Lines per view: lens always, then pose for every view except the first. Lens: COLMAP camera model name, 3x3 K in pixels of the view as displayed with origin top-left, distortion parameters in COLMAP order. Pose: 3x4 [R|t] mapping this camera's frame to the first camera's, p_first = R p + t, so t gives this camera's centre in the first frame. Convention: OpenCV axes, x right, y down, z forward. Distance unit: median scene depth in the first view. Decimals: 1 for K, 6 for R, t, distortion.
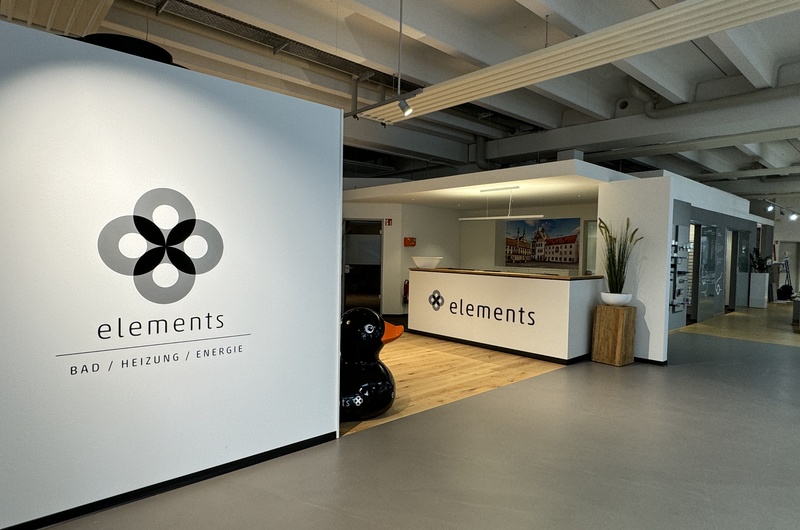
lens RADIAL K [[465.0, 0, 399.4], [0, 465.0, 266.4], [0, 0, 1]] dist [-0.003326, -0.000659]
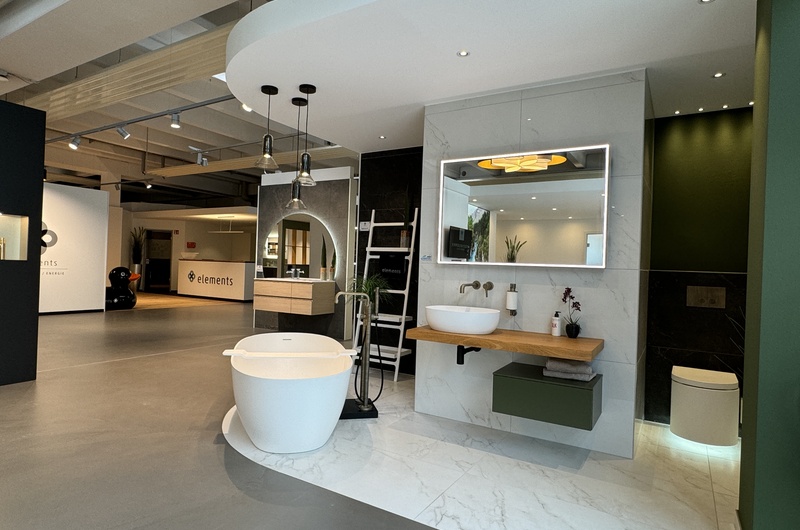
lens RADIAL K [[465.0, 0, 400.2], [0, 465.0, 267.2], [0, 0, 1]] dist [-0.003326, -0.000659]
pose [[0.959867, 0.012232, 0.280188, 0.279015], [-0.005476, 0.999675, -0.024884, 0.062195], [-0.280401, 0.022351, 0.959623, -0.764795]]
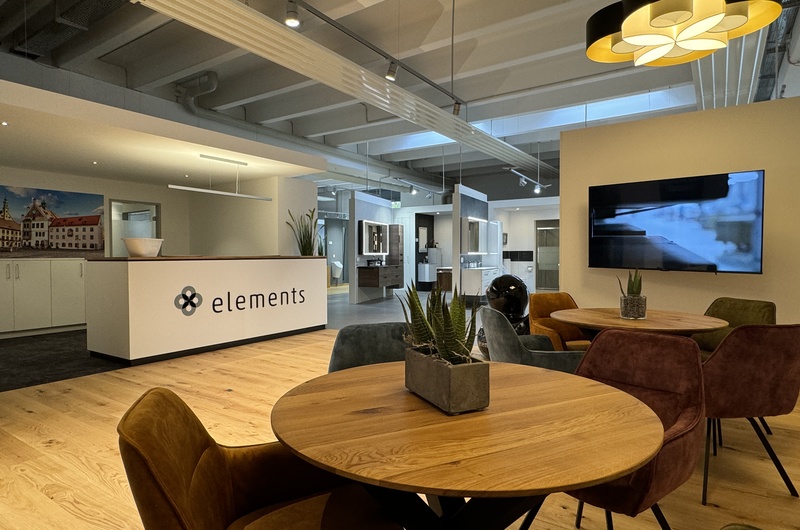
lens RADIAL K [[465.0, 0, 399.5], [0, 465.0, 264.4], [0, 0, 1]] dist [-0.003326, -0.000659]
pose [[-0.231105, -0.038271, 0.972176, -0.528705], [0.034146, 0.998291, 0.047417, -0.002629], [-0.972330, 0.044154, -0.229403, 0.675662]]
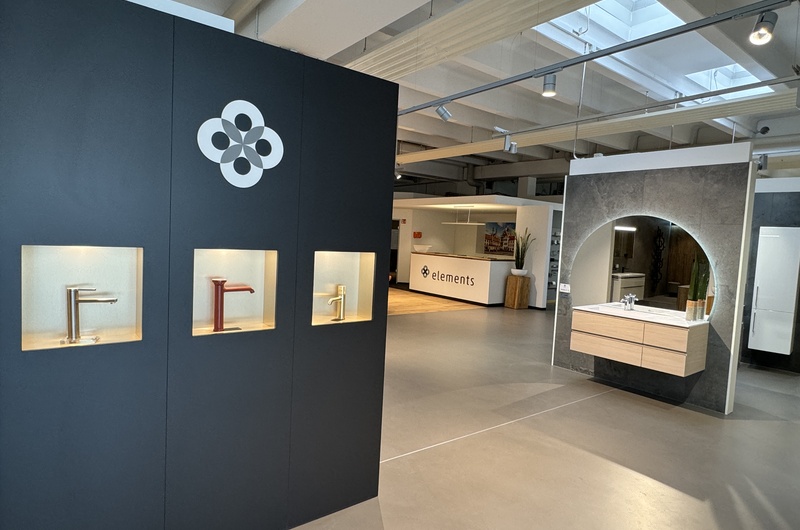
lens RADIAL K [[465.0, 0, 401.2], [0, 465.0, 261.7], [0, 0, 1]] dist [-0.003326, -0.000659]
pose [[0.995731, 0.036868, -0.084626, 0.105598], [-0.035273, 0.999172, 0.020261, 0.005435], [0.085303, -0.017190, 0.996207, -0.528300]]
